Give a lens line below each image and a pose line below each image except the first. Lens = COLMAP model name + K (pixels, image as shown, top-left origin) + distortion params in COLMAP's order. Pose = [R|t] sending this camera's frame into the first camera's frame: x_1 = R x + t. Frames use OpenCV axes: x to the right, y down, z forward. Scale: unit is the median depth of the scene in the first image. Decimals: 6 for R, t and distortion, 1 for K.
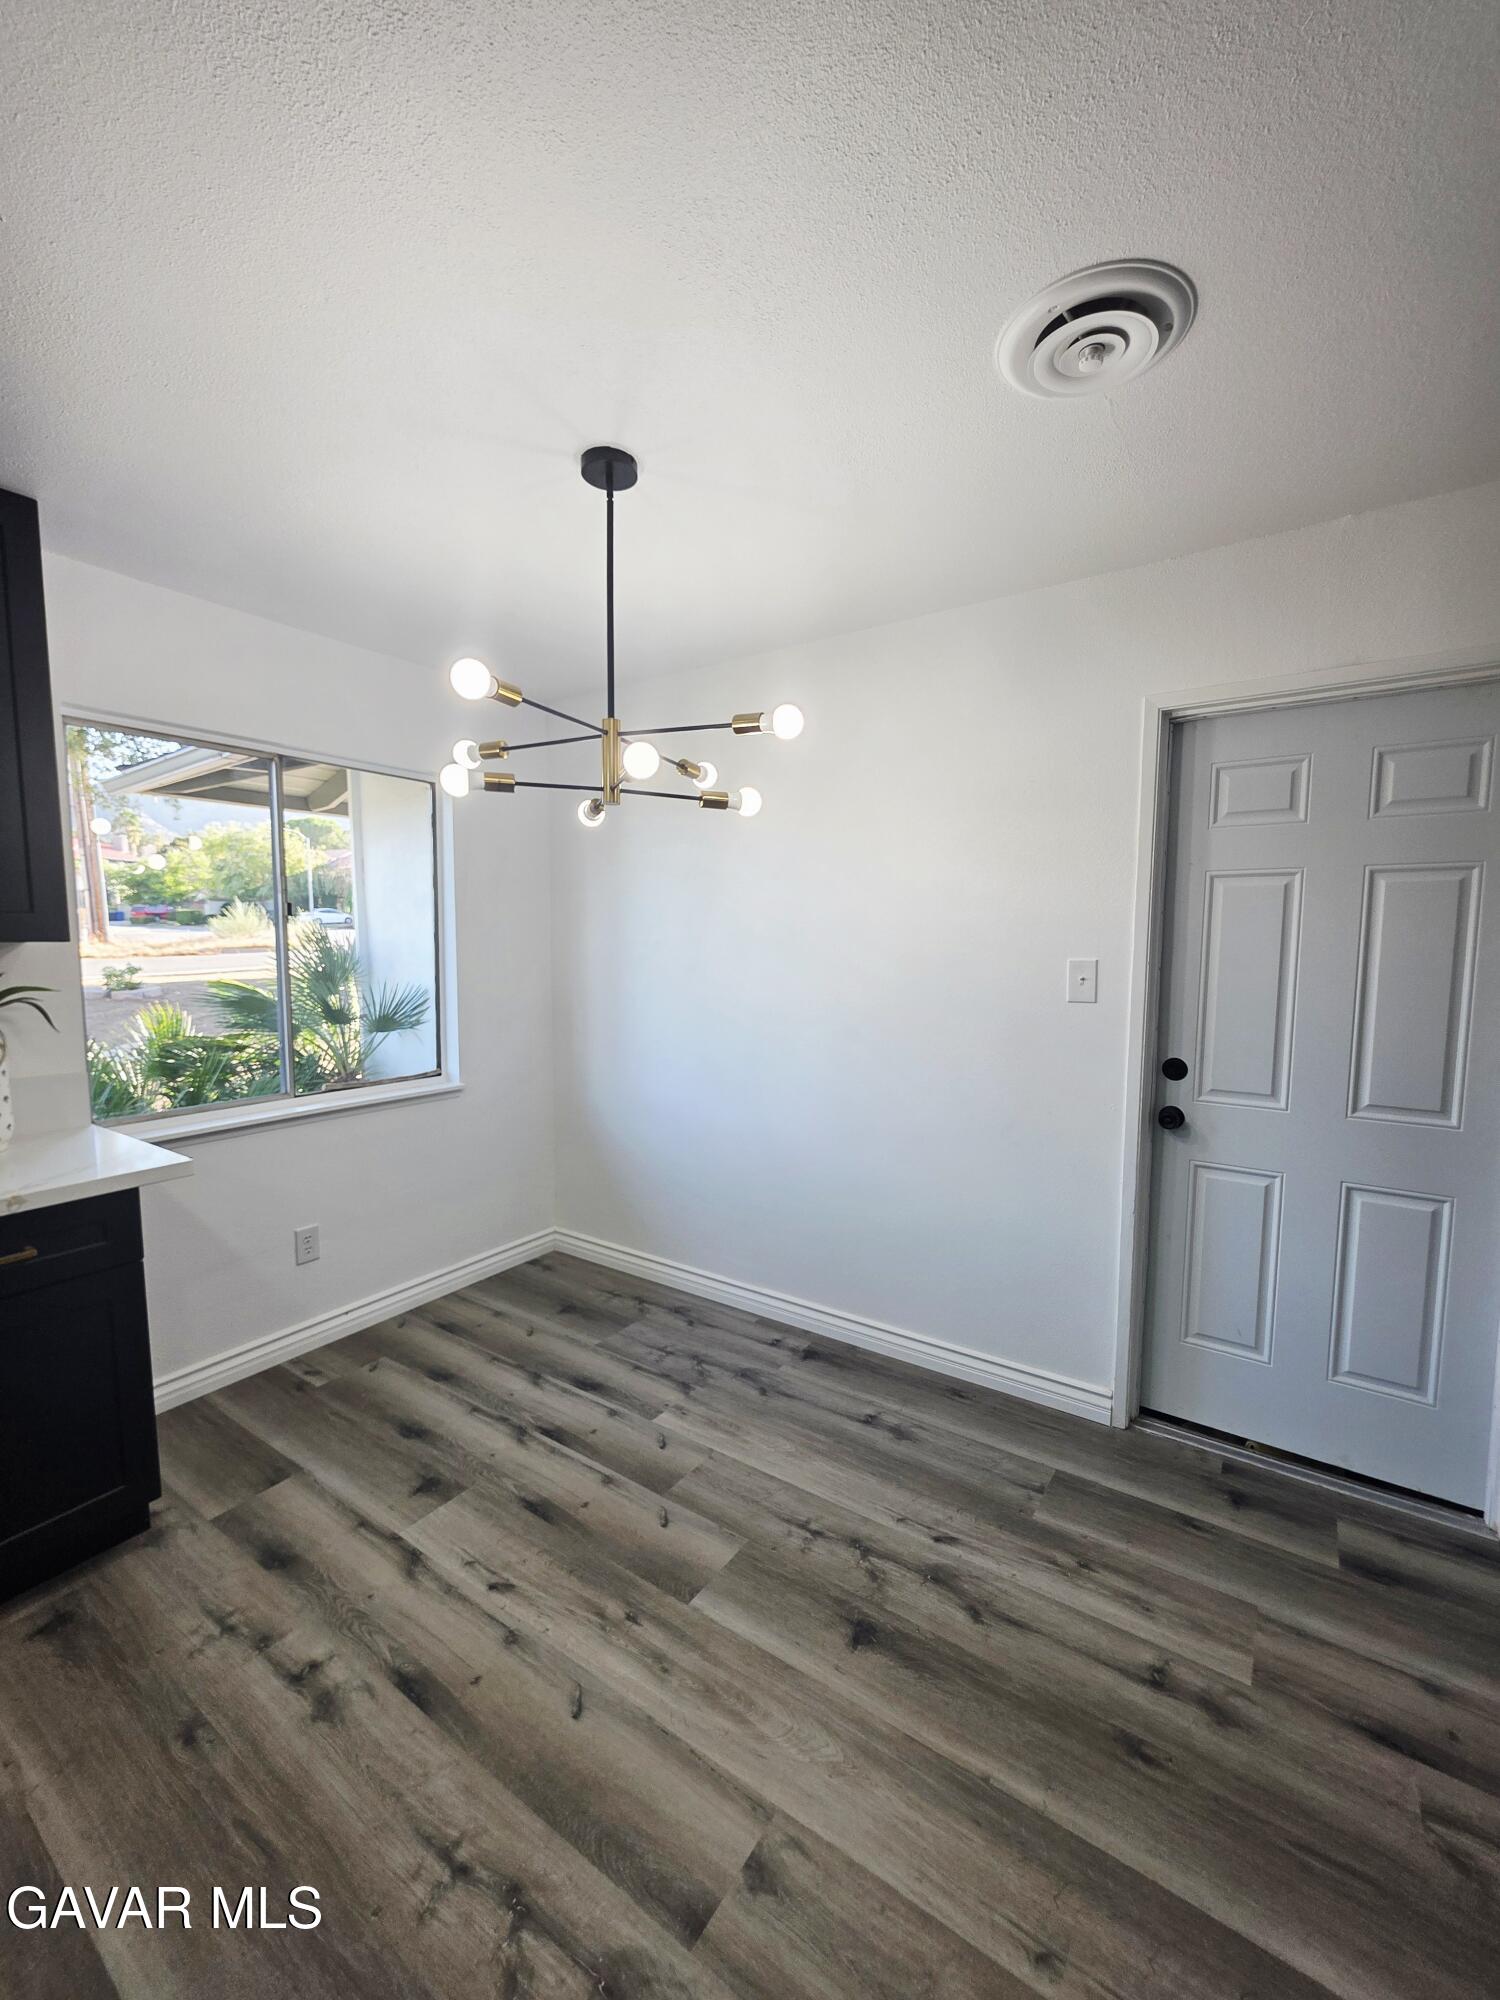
lens RADIAL K [[809.9, 0, 752.1], [0, 809.9, 1007.5], [0, 0, 1]] dist [0.001278, 0.000984]
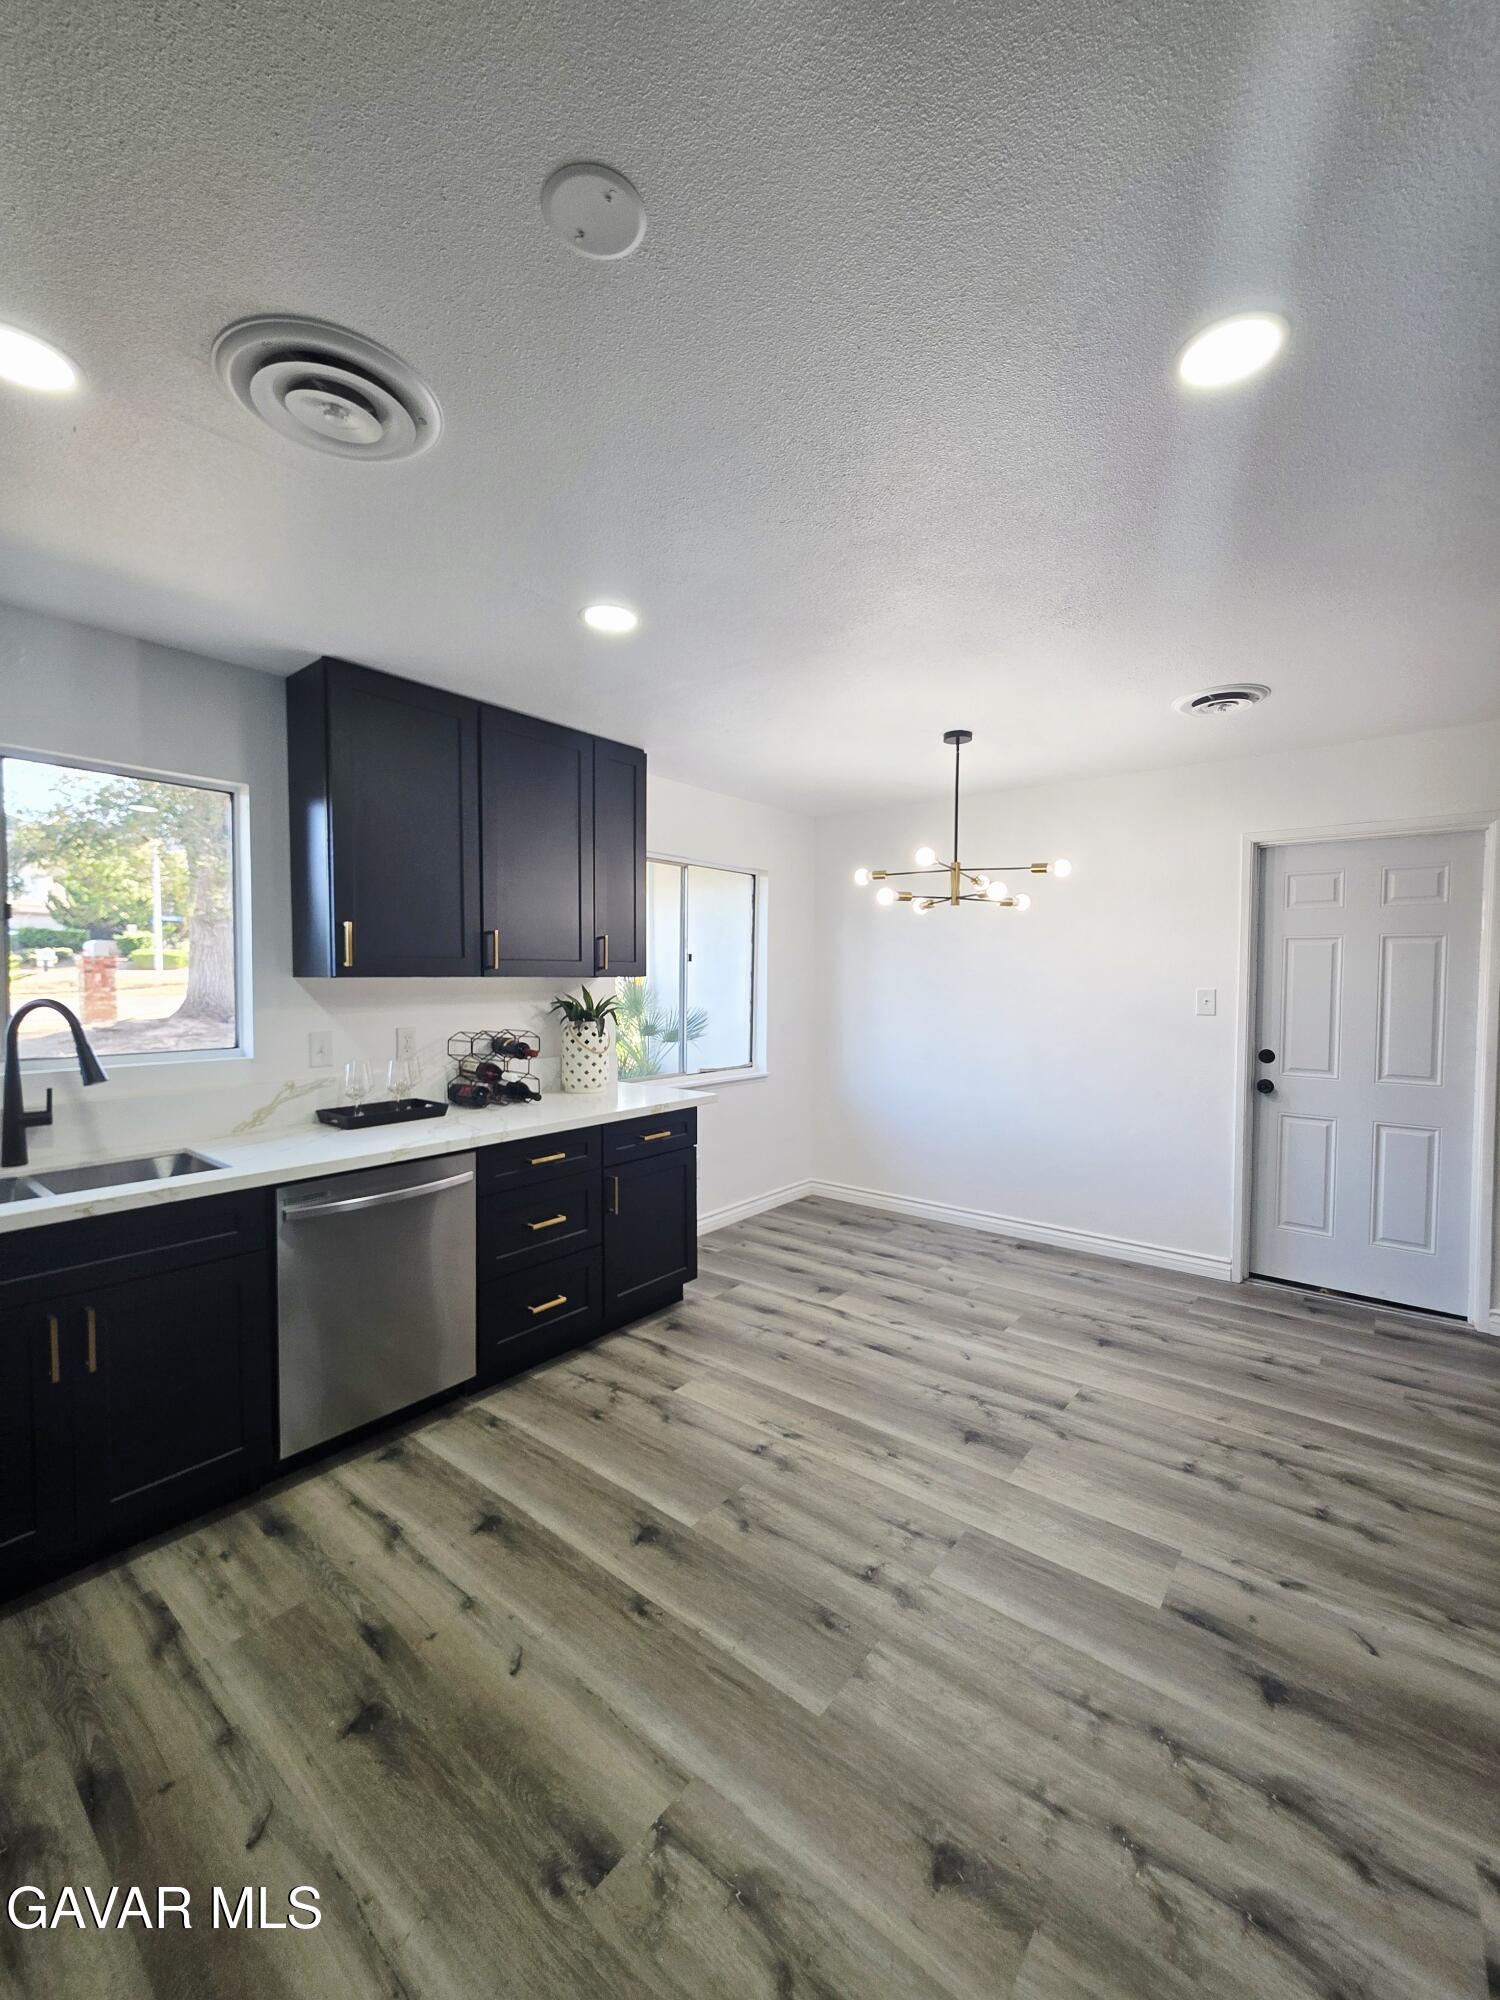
lens RADIAL K [[801.8, 0, 754.3], [0, 801.8, 1001.6], [0, 0, 1]] dist [-0.000756, 0.002215]
pose [[0.997108, 0.003317, -0.075931, -0.458874], [-0.007336, 0.998583, -0.052718, 0.070904], [0.075648, 0.053122, 0.995718, -0.824469]]
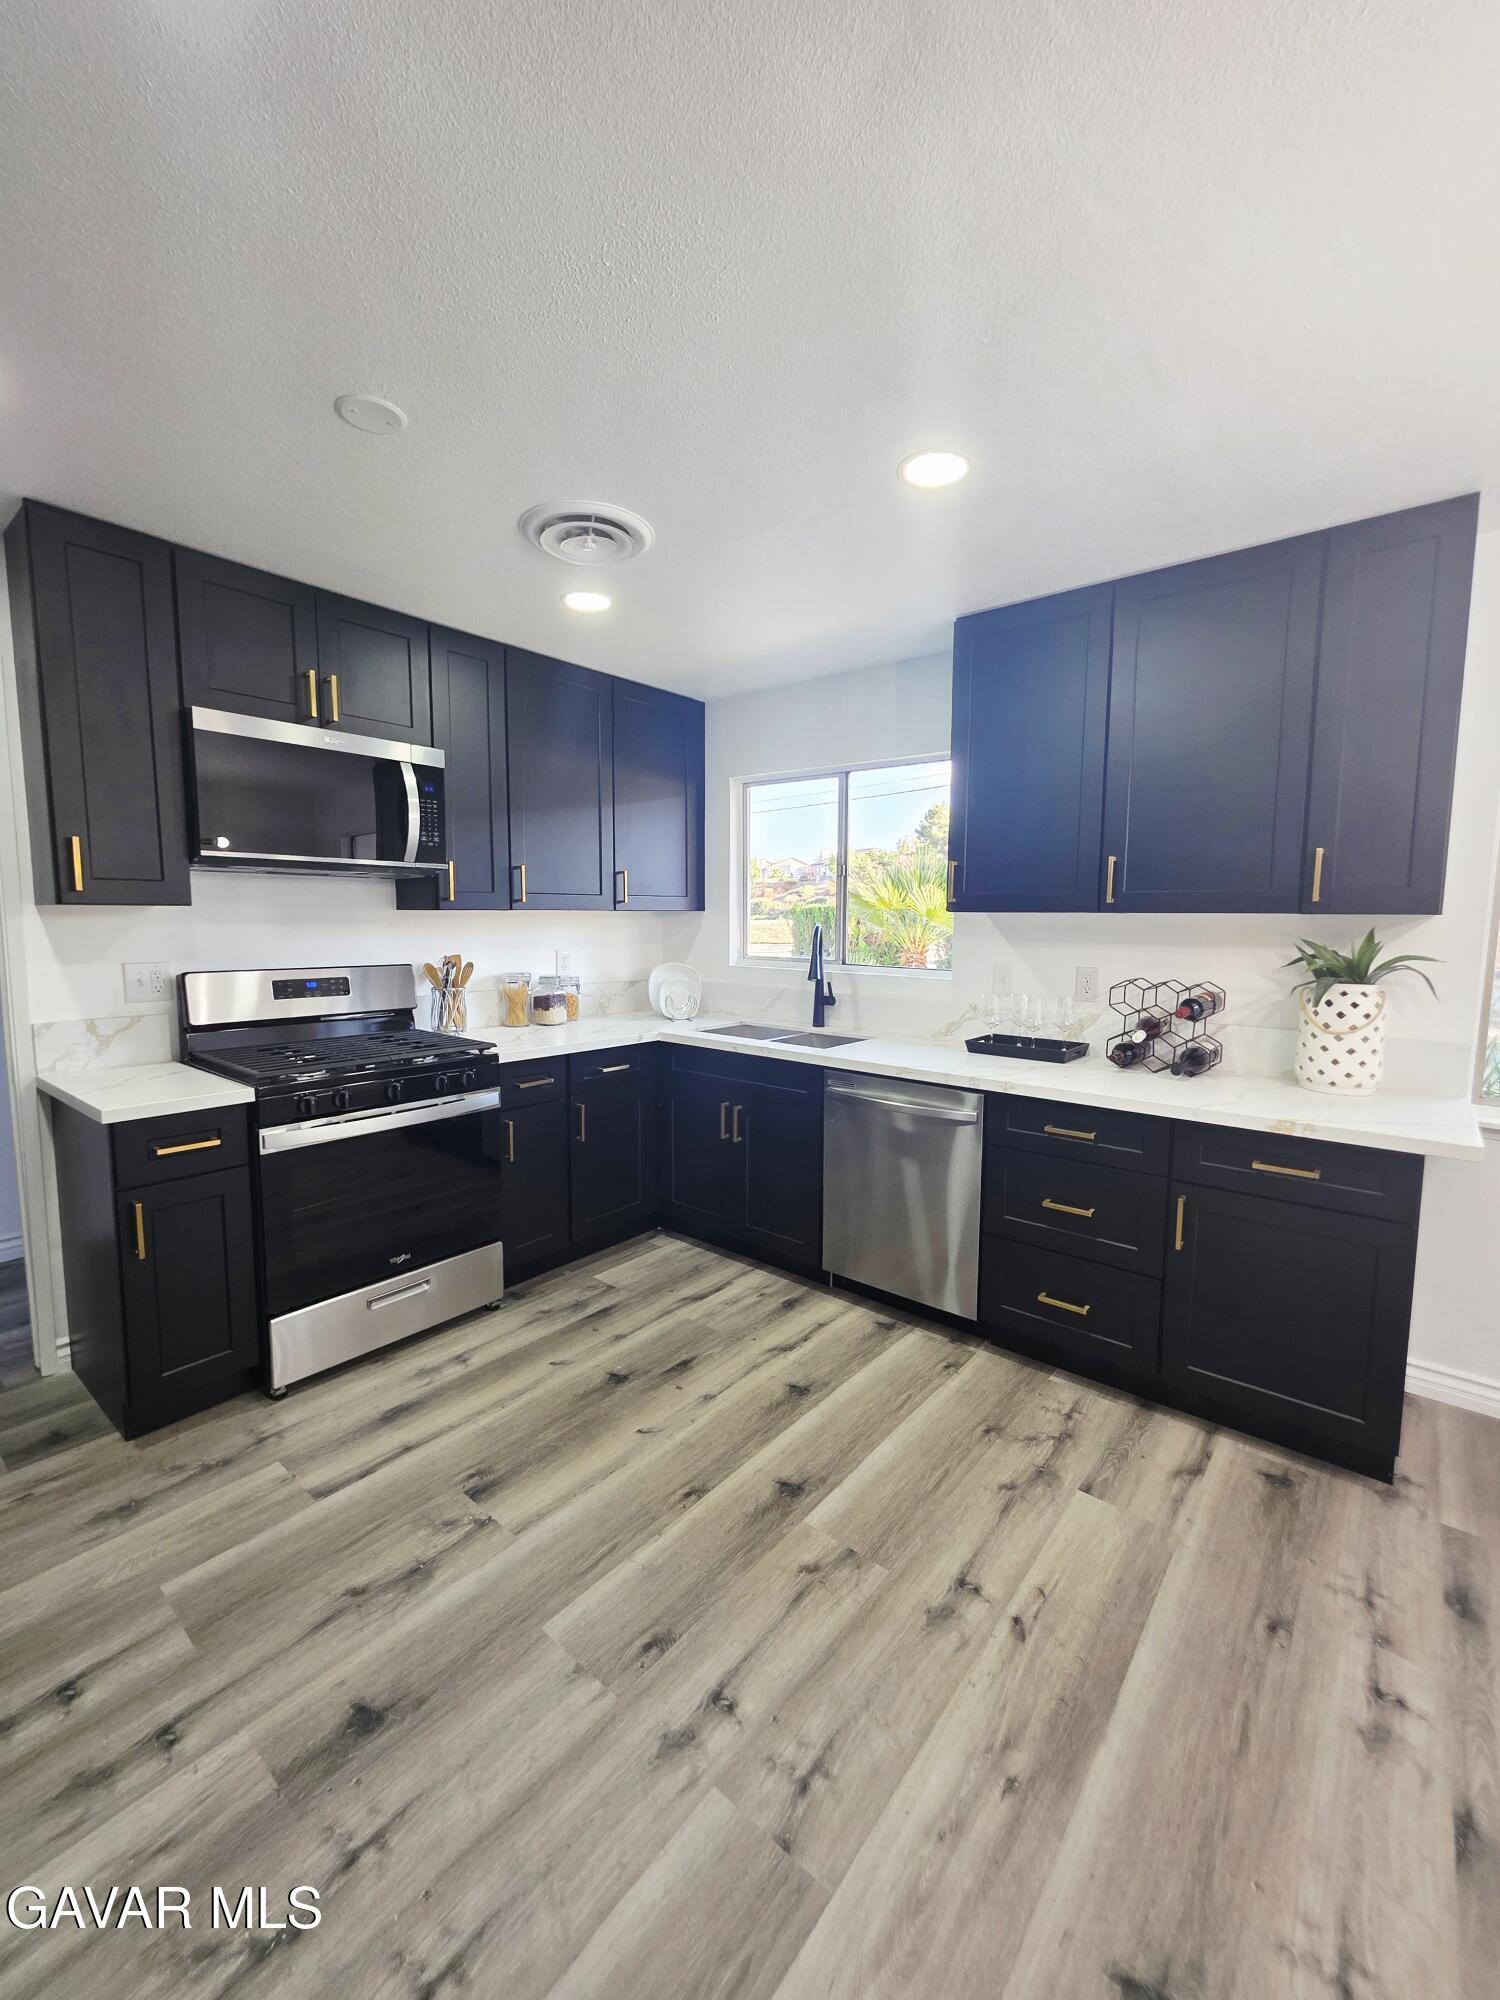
lens RADIAL K [[809.8, 0, 765.7], [0, 809.8, 1002.1], [0, 0, 1]] dist [0.000515, 0.000544]
pose [[-0.073811, 0.105444, -0.991682, 0.275447], [-0.091951, 0.989439, 0.112050, -0.006289], [0.993024, 0.099456, -0.063336, 0.219425]]
